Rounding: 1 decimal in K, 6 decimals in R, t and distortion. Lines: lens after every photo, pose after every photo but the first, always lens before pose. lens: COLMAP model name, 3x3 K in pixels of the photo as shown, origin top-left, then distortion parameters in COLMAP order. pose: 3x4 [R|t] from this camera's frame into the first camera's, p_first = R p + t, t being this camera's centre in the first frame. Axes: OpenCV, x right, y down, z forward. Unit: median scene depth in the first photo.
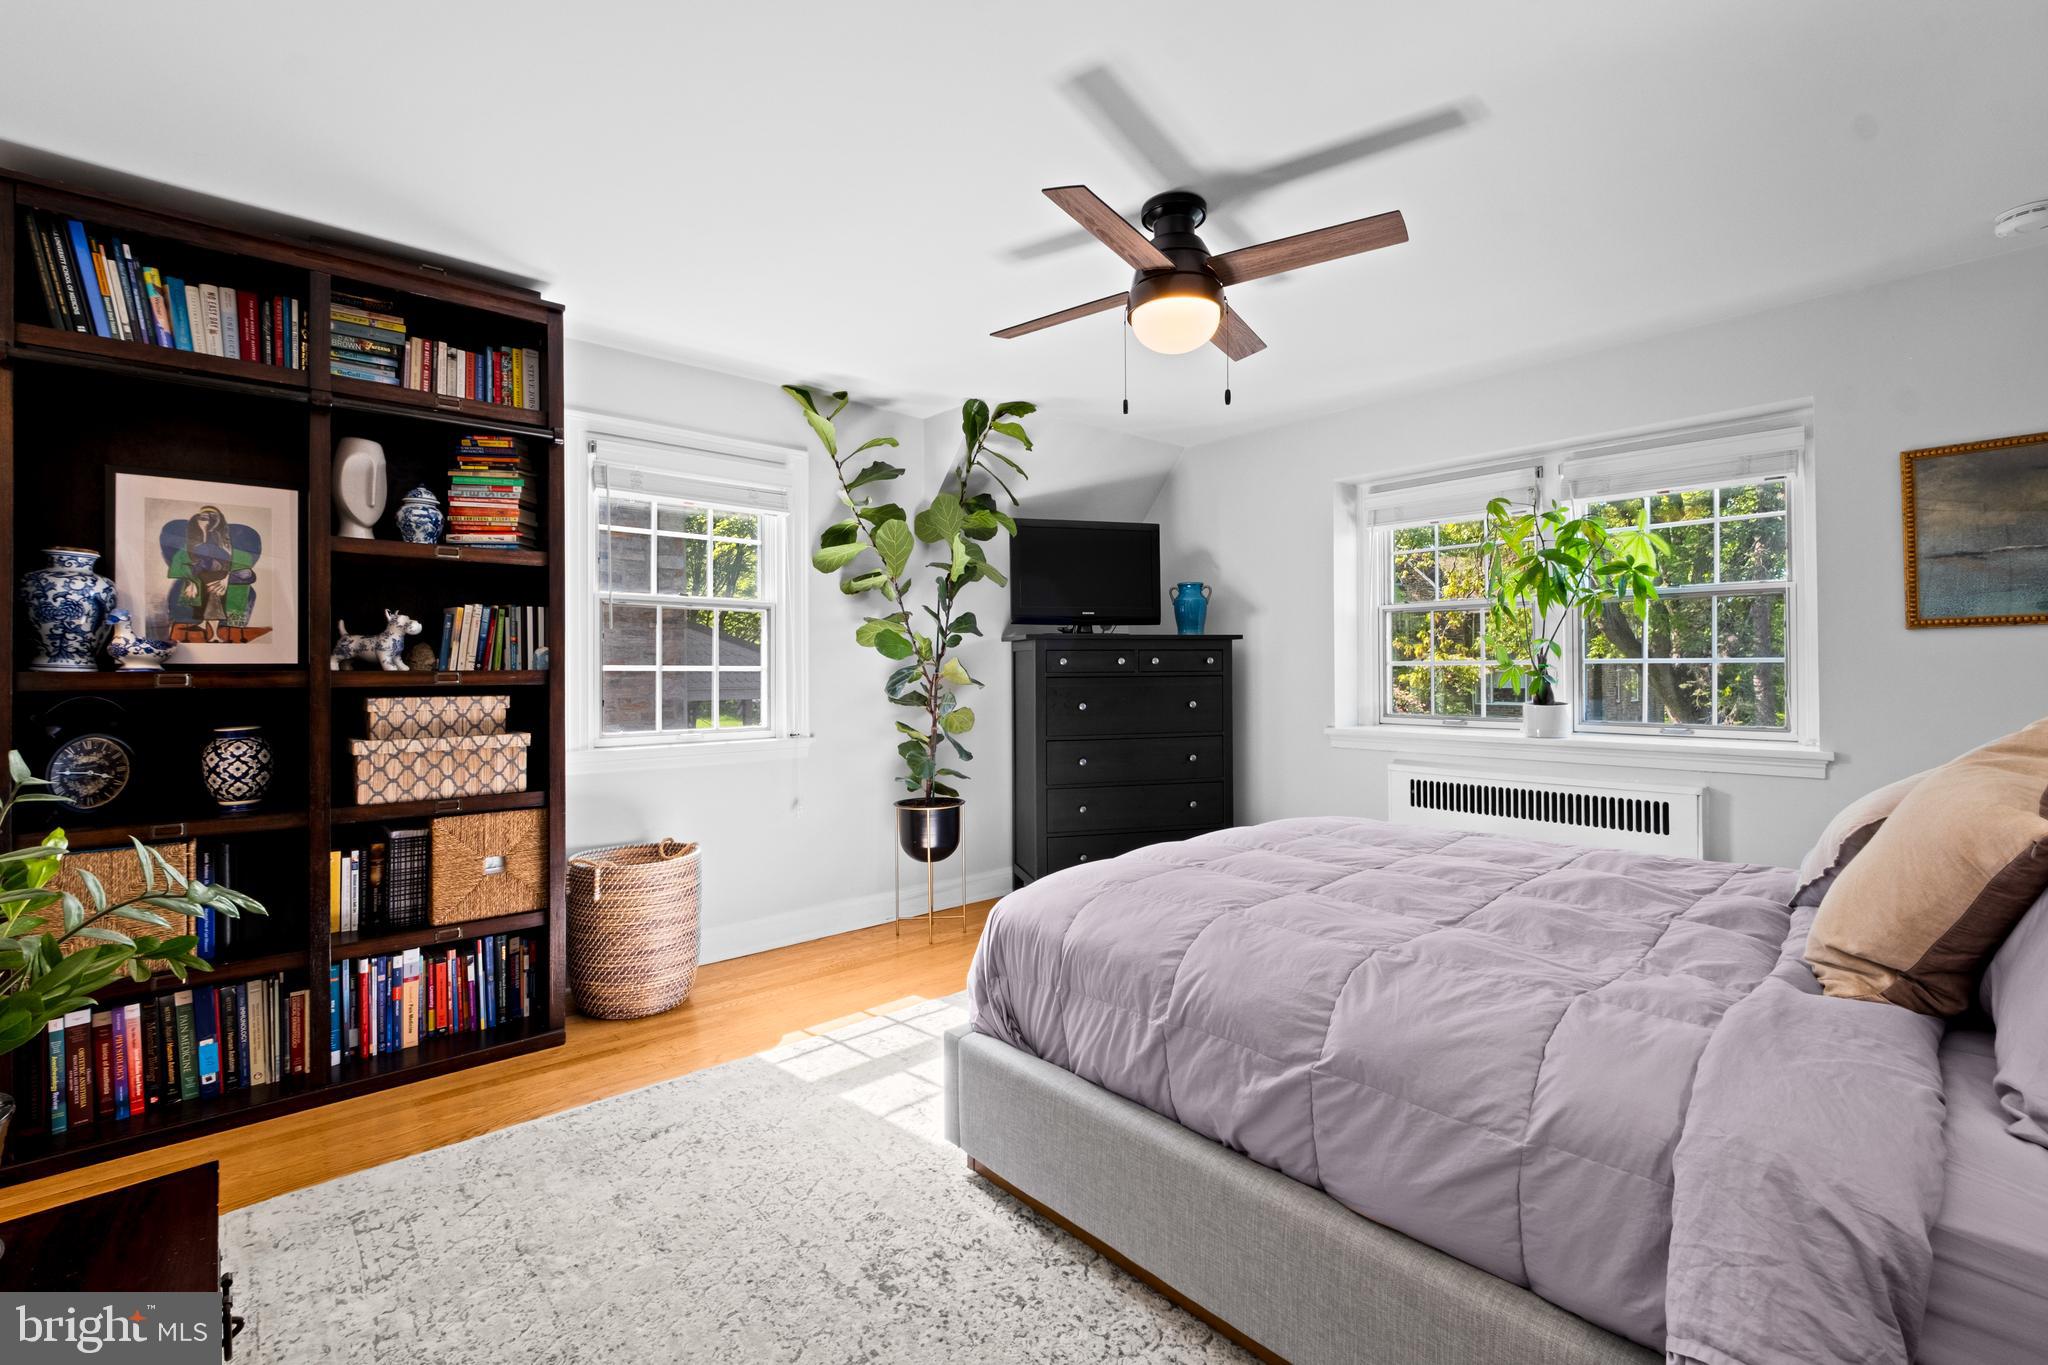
lens RADIAL K [[896.7, 0, 1032.1], [0, 896.7, 660.7], [0, 0, 1]] dist [0.006047, -0.004946]
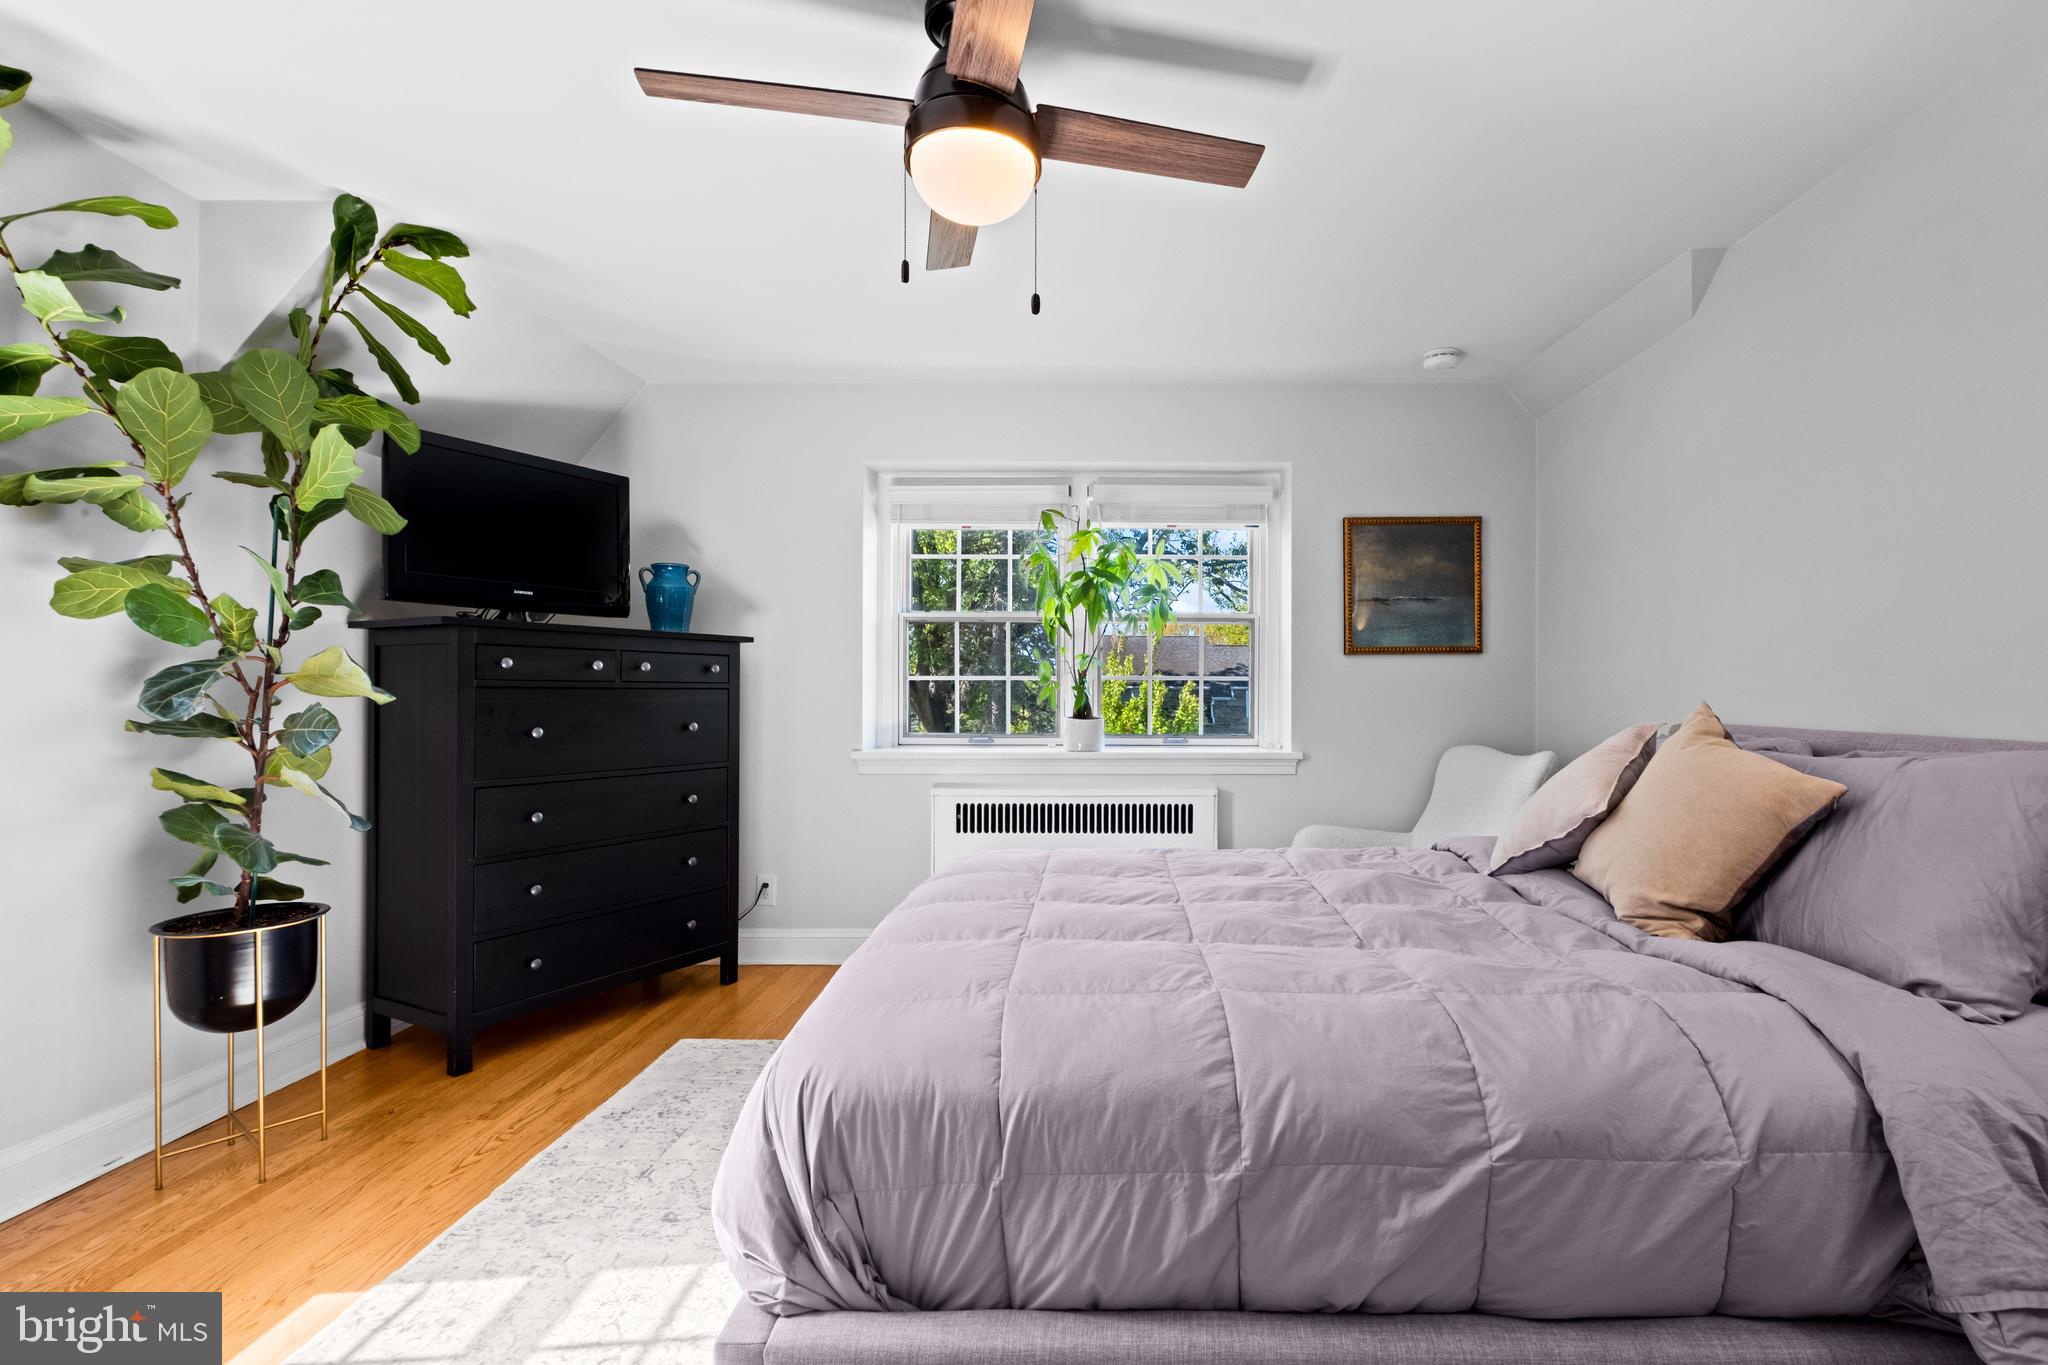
lens RADIAL K [[930.5, 0, 1024.2], [0, 930.5, 691.9], [0, 0, 1]] dist [0.004005, -0.004199]
pose [[0.671207, 0.012904, 0.741158, -0.217634], [-0.013804, 0.999893, -0.004907, 0.020583], [-0.741142, -0.006938, 0.671313, 0.290408]]
